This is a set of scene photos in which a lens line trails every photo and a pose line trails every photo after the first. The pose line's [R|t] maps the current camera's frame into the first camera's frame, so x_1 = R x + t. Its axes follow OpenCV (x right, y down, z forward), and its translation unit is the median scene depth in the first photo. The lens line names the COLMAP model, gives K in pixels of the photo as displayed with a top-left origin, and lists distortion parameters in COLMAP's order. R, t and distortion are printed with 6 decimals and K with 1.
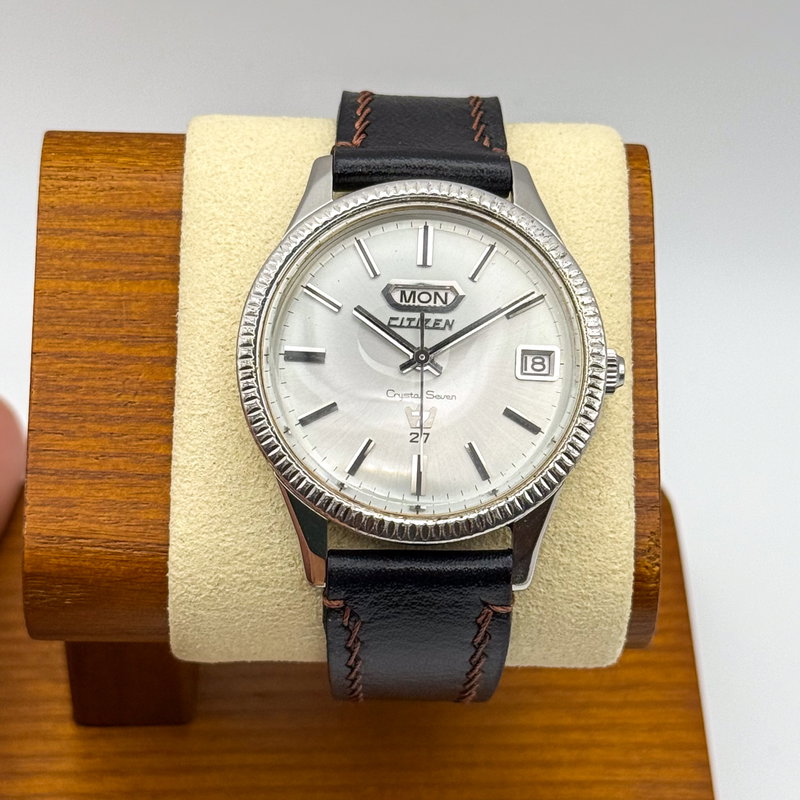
lens RADIAL K [[2312.4, 0, 400.0], [0, 2312.4, 400.0], [0, 0, 1]] dist [0.054484, 0.274271]
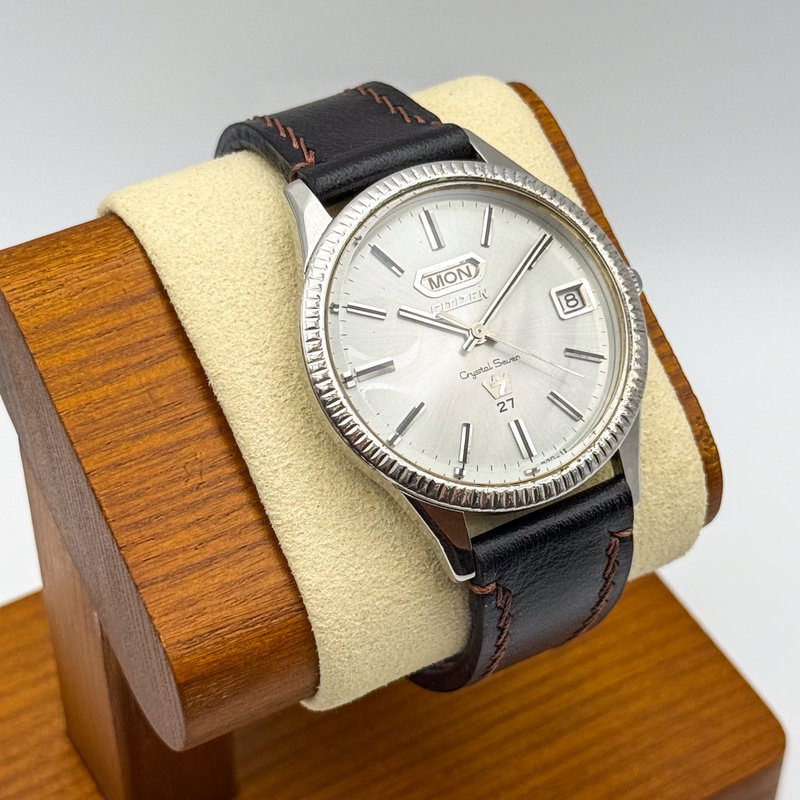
lens RADIAL K [[2312.4, 0, 400.0], [0, 2312.4, 400.0], [0, 0, 1]] dist [0.054484, 0.274271]
pose [[0.877576, -0.353077, 0.324341, -0.350678], [0.352283, 0.933750, 0.063299, -0.064893], [-0.325203, 0.058710, 0.943820, 0.048189]]
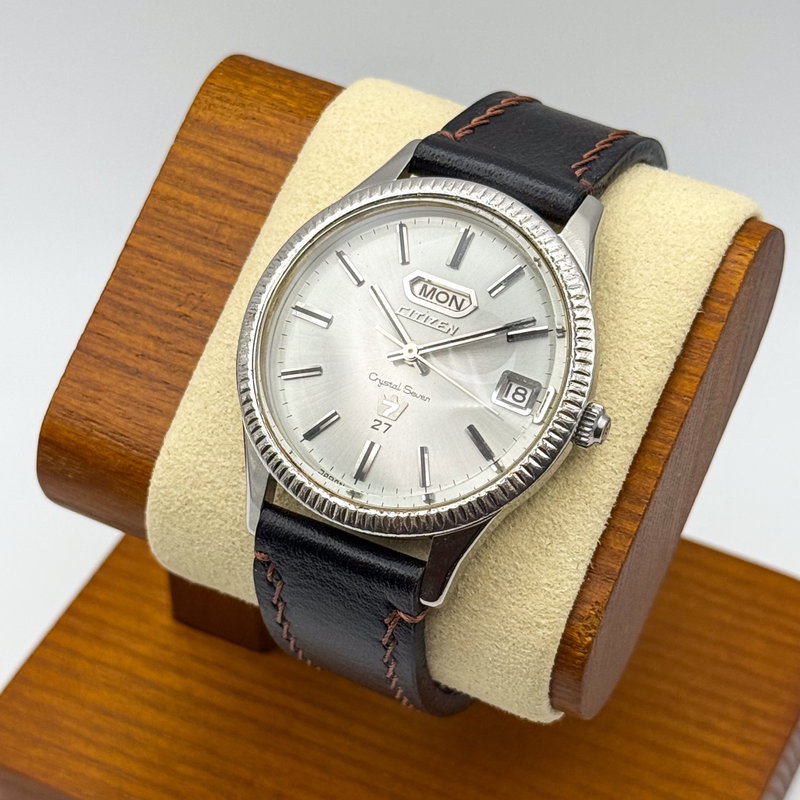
lens RADIAL K [[2312.4, 0, 400.0], [0, 2312.4, 400.0], [0, 0, 1]] dist [0.054484, 0.274271]
pose [[0.878827, 0.307685, -0.364681, 0.363988], [-0.311179, 0.948994, 0.050781, -0.046298], [0.361704, 0.068853, 0.929747, 0.068118]]
